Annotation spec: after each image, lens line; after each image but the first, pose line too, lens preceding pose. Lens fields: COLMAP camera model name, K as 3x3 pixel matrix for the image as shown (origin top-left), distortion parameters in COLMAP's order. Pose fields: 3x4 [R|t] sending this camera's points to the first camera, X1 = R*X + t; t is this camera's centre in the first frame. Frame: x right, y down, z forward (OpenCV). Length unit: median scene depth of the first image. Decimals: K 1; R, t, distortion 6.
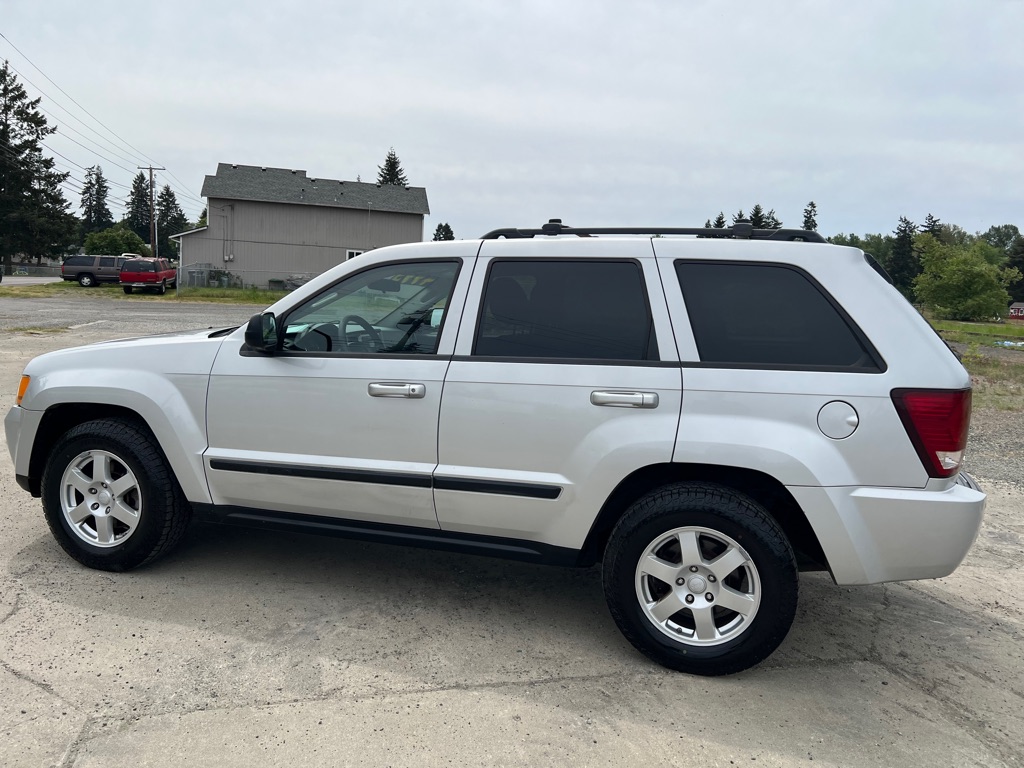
lens RADIAL K [[768.7, 0, 515.6], [0, 768.7, 377.1], [0, 0, 1]] dist [0.049648, -0.057372]
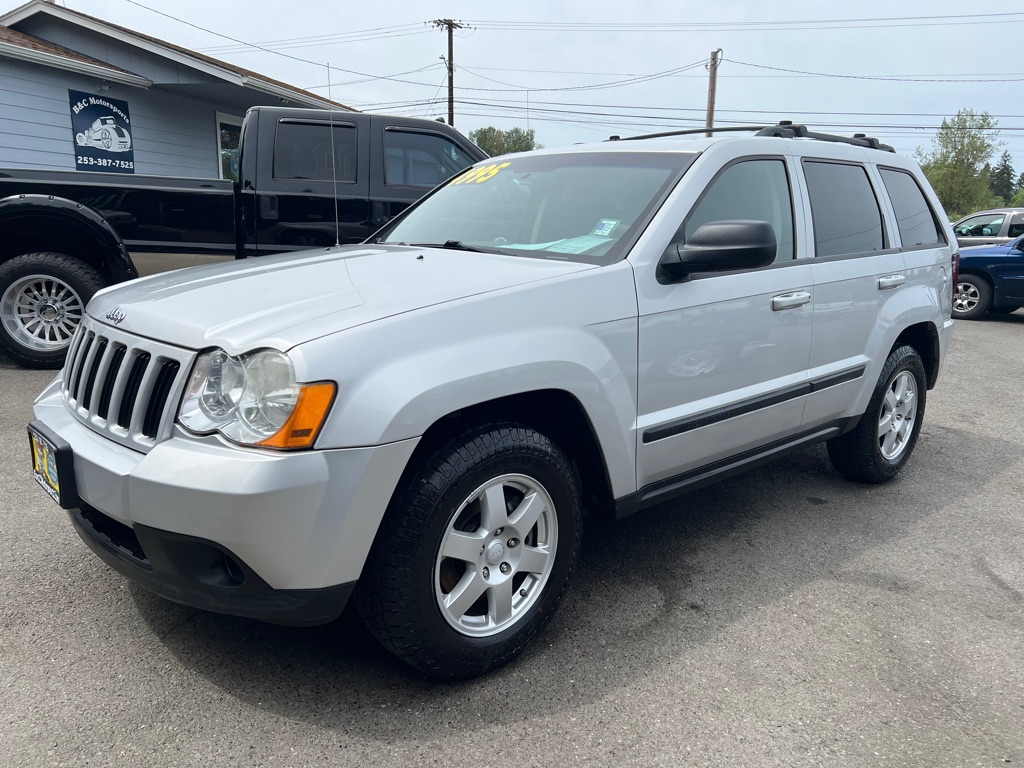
lens RADIAL K [[768.7, 0, 509.4], [0, 768.7, 391.8], [0, 0, 1]] dist [0.049648, -0.057372]
pose [[0.527051, -0.212060, 0.822951, -1.128931], [0.098605, 0.977086, 0.188627, -0.085227], [-0.844094, -0.018268, 0.535884, 0.776005]]
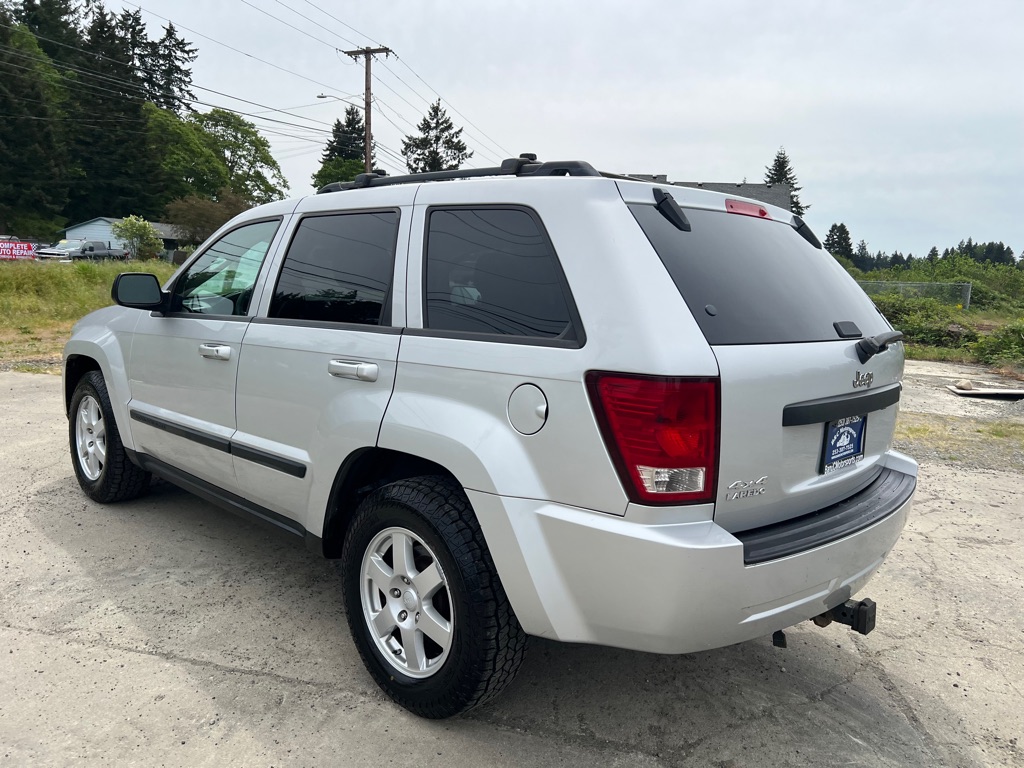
lens RADIAL K [[771.1, 0, 519.2], [0, 771.1, 375.3], [0, 0, 1]] dist [0.034544, -0.031681]
pose [[0.885567, 0.059395, -0.460699, 0.647375], [-0.063598, 0.997955, 0.006411, 0.016352], [0.460138, 0.023622, 0.887533, 0.293792]]
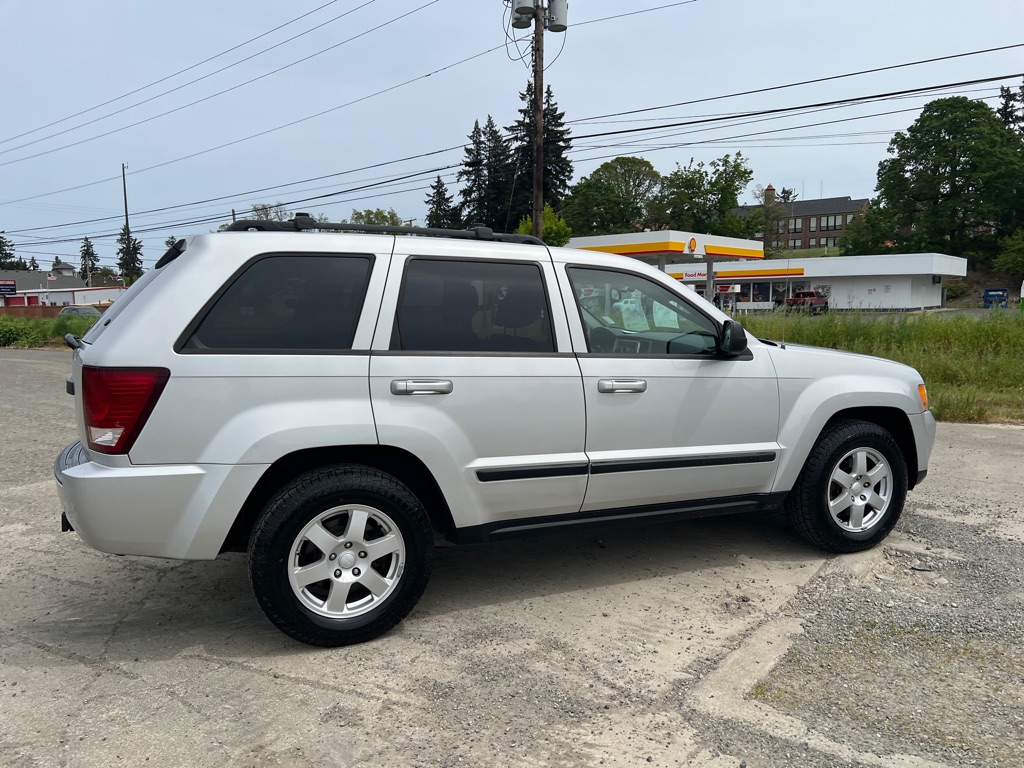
lens RADIAL K [[768.7, 0, 522.1], [0, 768.7, 392.2], [0, 0, 1]] dist [0.049648, -0.057372]
pose [[-0.776559, 0.032489, -0.629206, 0.796538], [-0.103193, 0.978625, 0.177891, -0.209644], [0.621536, 0.203072, -0.756608, 2.267702]]
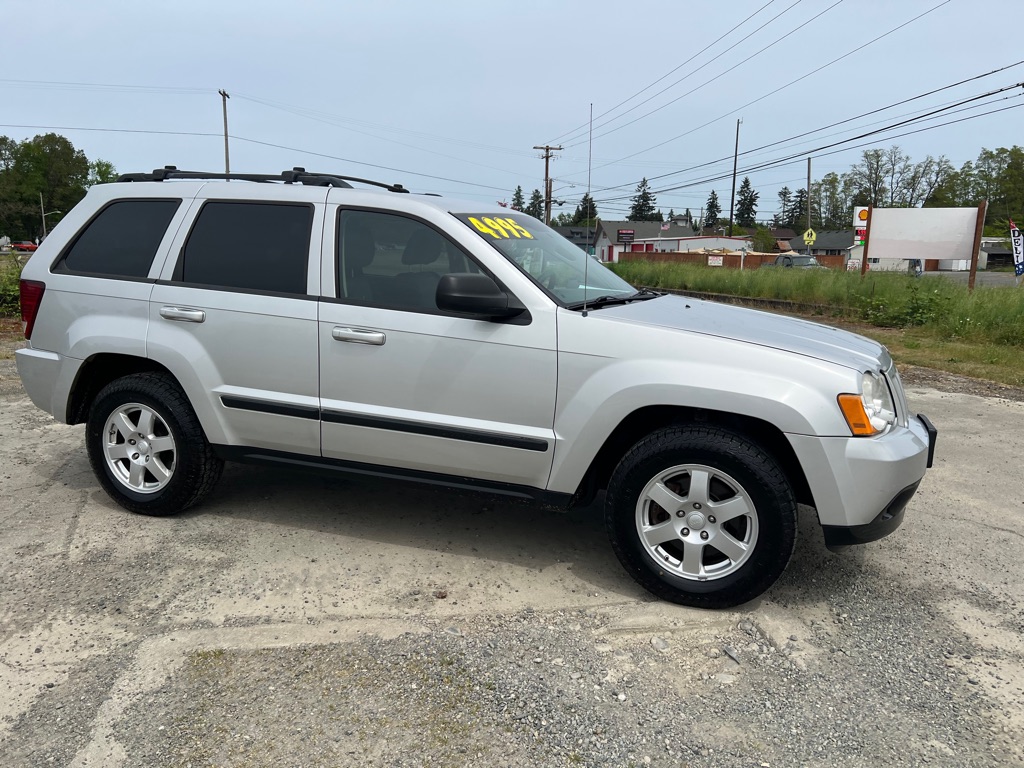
lens RADIAL K [[768.7, 0, 518.8], [0, 768.7, 385.5], [0, 0, 1]] dist [0.049648, -0.057372]
pose [[-0.995101, -0.081058, 0.056600, -0.289092], [-0.061010, 0.953985, 0.293582, -0.293882], [-0.077793, 0.288691, -0.954257, 2.525993]]
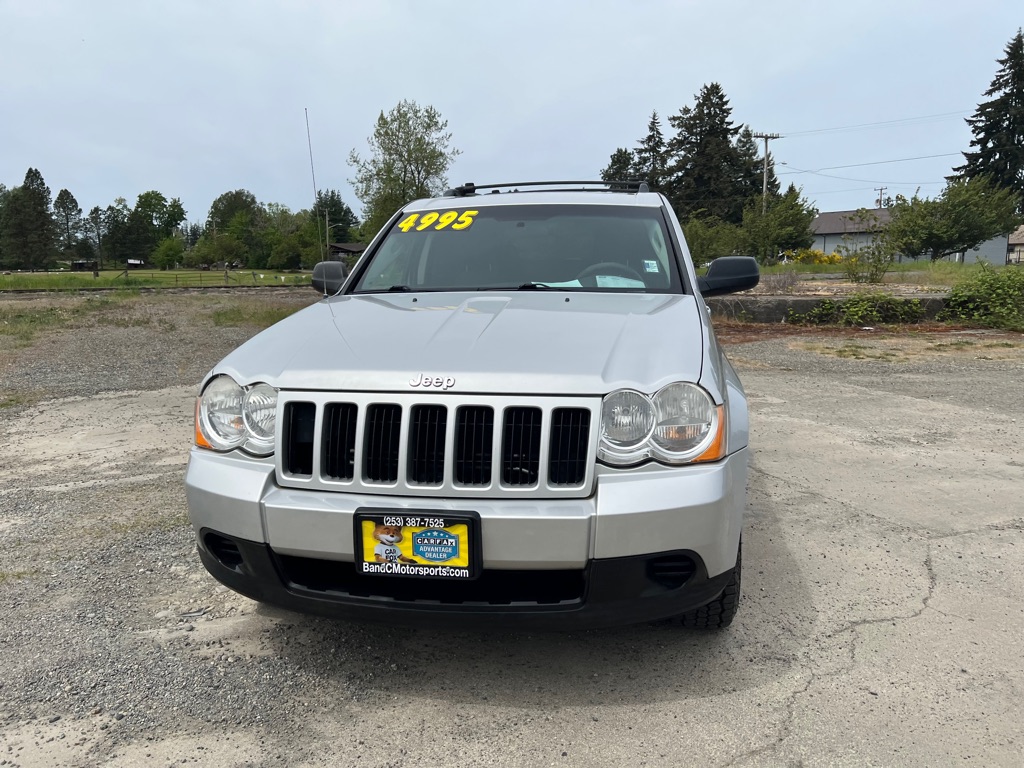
lens RADIAL K [[768.7, 0, 522.8], [0, 768.7, 390.0], [0, 0, 1]] dist [0.049648, -0.057372]
pose [[-0.115585, -0.220579, 0.968496, -1.391133], [0.122707, 0.964392, 0.234288, -0.195671], [-0.985689, 0.145922, -0.084402, 1.418069]]
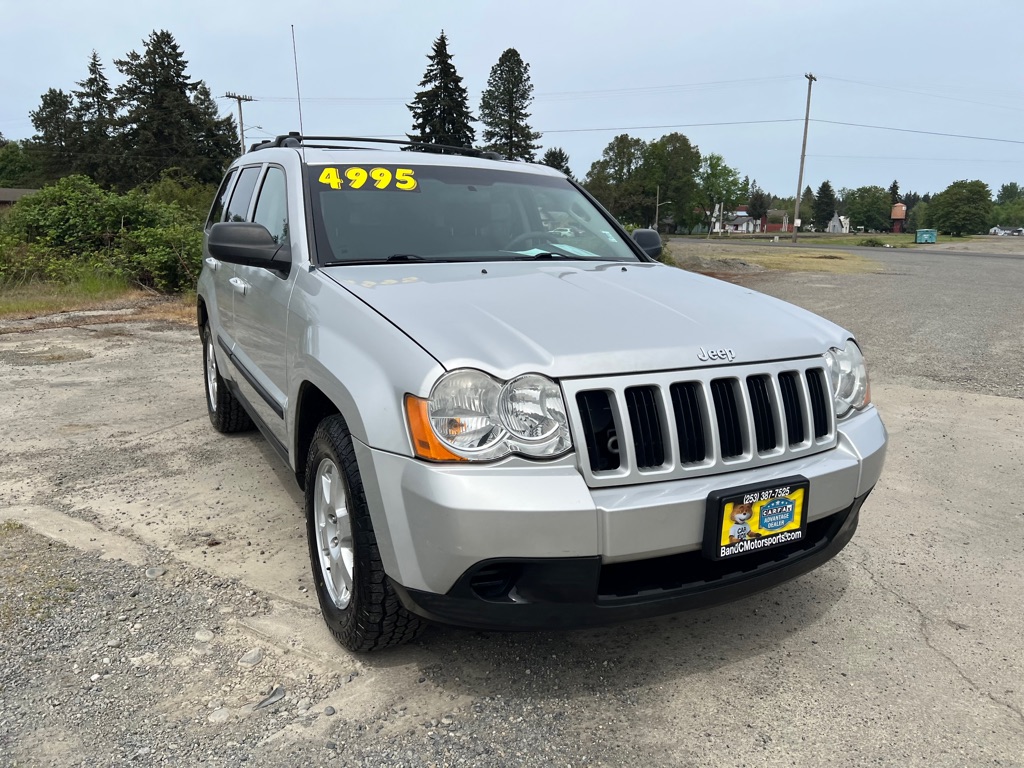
lens RADIAL K [[768.7, 0, 520.5], [0, 768.7, 377.7], [0, 0, 1]] dist [0.049648, -0.057372]
pose [[-0.695198, -0.204787, 0.689030, -1.073491], [0.029921, 0.949484, 0.312385, -0.246791], [-0.718195, 0.237786, -0.653952, 1.992437]]
